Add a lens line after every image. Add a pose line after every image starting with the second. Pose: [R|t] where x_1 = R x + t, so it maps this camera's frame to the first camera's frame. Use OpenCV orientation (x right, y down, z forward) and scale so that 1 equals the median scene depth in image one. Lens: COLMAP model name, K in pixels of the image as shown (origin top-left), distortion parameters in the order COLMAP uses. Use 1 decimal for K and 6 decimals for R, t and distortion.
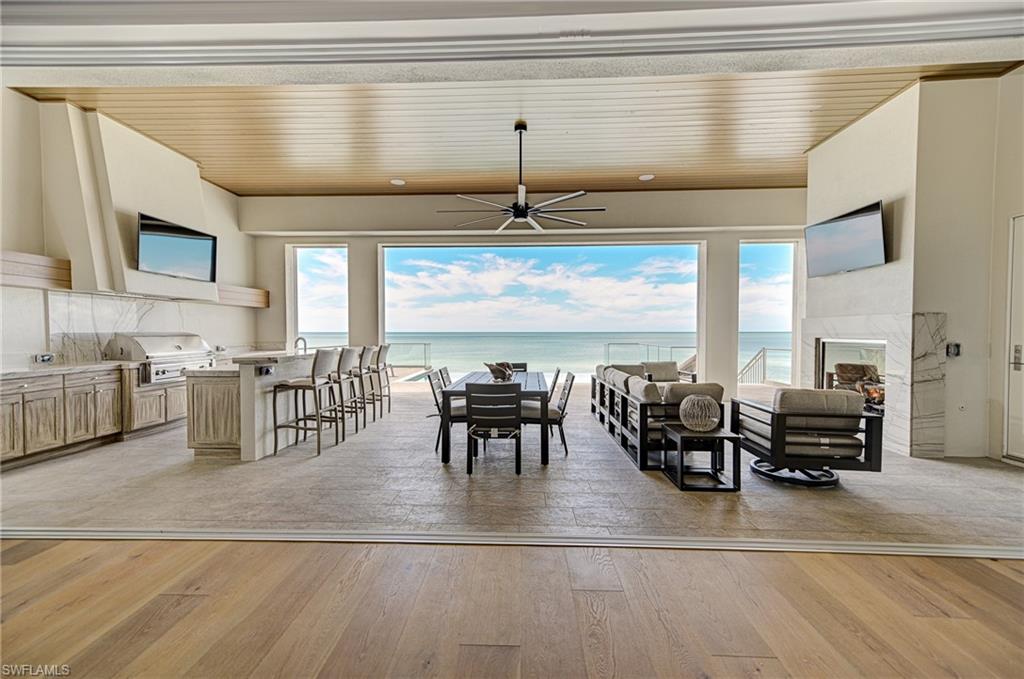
lens RADIAL K [[409.9, 0, 509.6], [0, 409.9, 341.4], [0, 0, 1]] dist [0.014375, 0.006537]
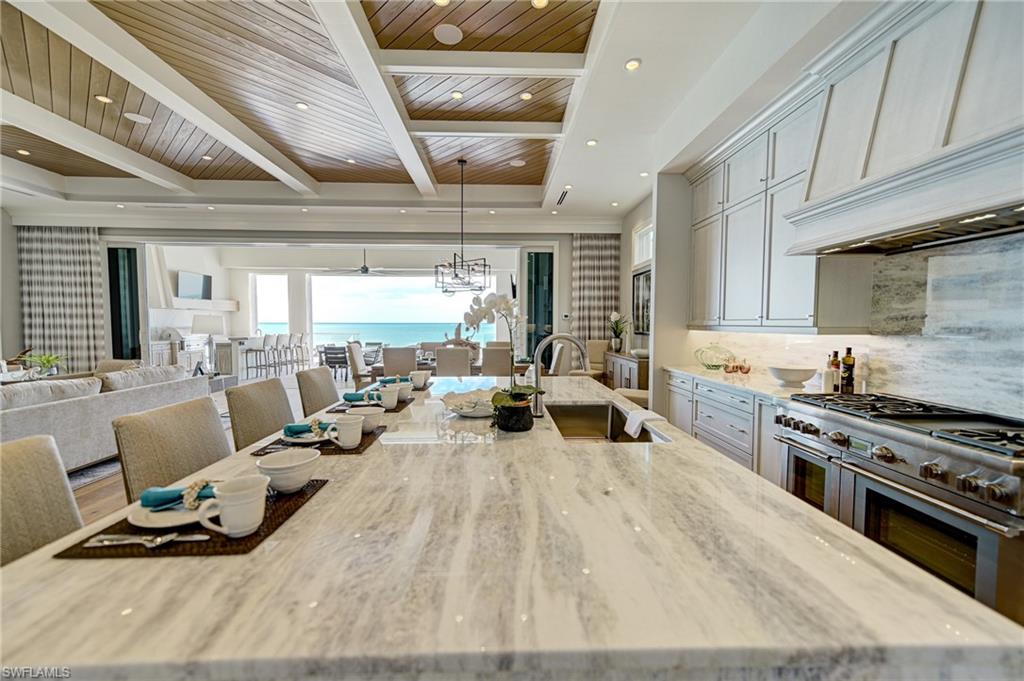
lens RADIAL K [[409.9, 0, 509.6], [0, 409.9, 342.4], [0, 0, 1]] dist [0.014375, 0.006537]
pose [[0.997331, -0.001311, 0.072997, 0.556423], [-0.000460, 0.999706, 0.024239, 0.006622], [-0.073007, -0.024208, 0.997038, -1.075043]]
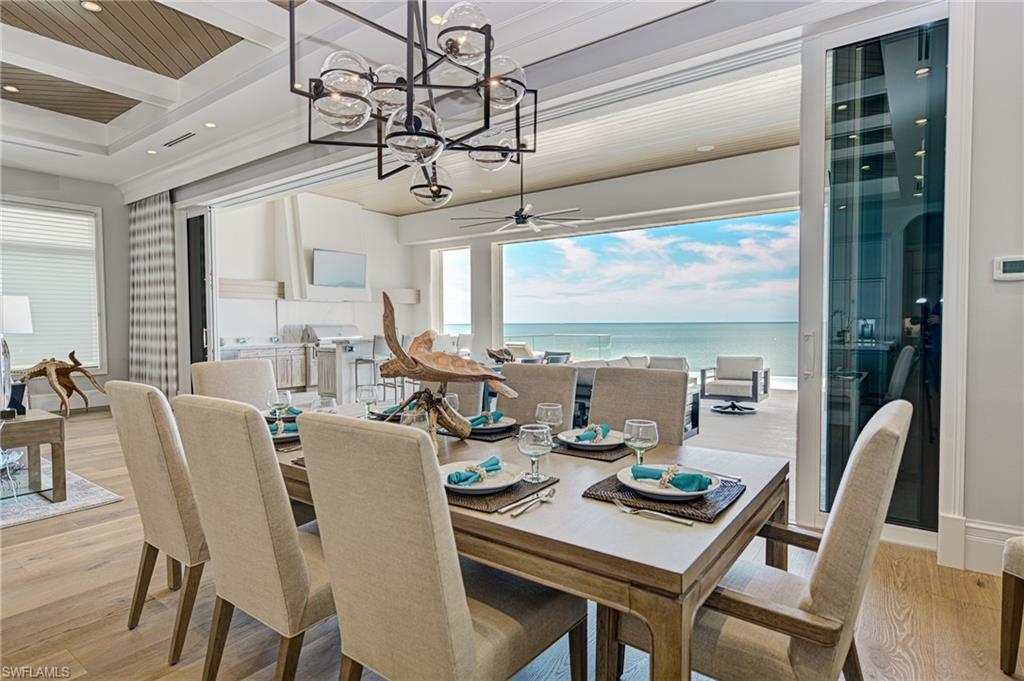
lens RADIAL K [[546.1, 0, 516.2], [0, 546.1, 342.8], [0, 0, 1]] dist [-0.005134, -0.000514]
pose [[0.827573, 0.016594, -0.561113, 0.776963], [-0.008907, 0.999825, 0.016433, 0.007006], [0.561288, -0.008602, 0.827576, -0.241845]]
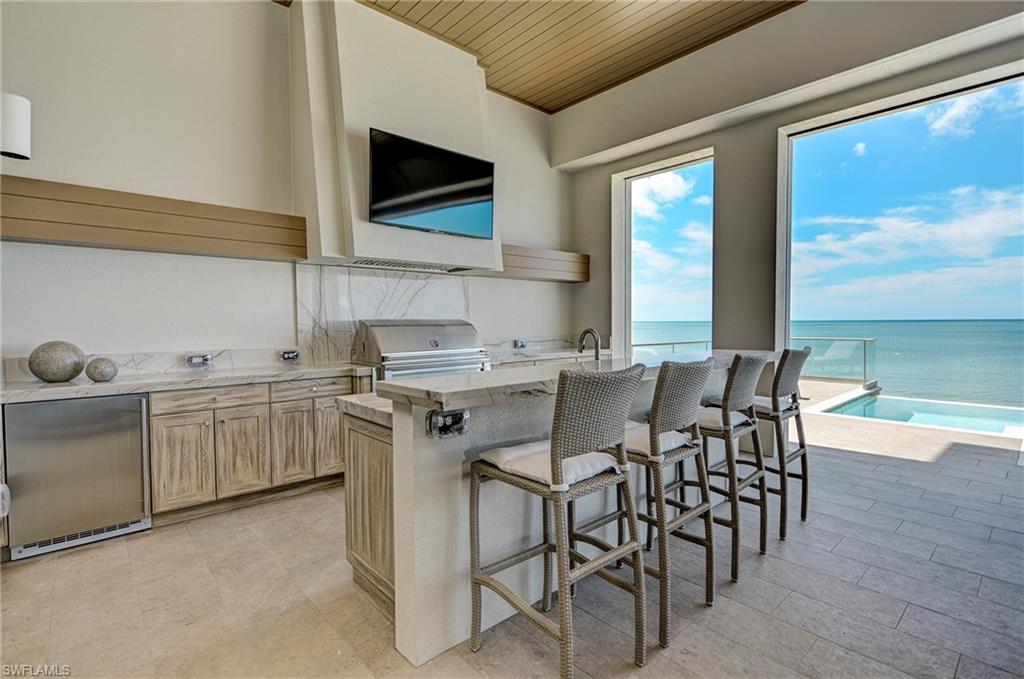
lens RADIAL K [[475.4, 0, 505.5], [0, 475.4, 342.3], [0, 0, 1]] dist [0.002690, 0.000215]
pose [[0.689528, 0.026304, -0.723781, -0.188219], [-0.009897, 0.999589, 0.026898, -0.007176], [0.724191, -0.011384, 0.689505, 0.551830]]
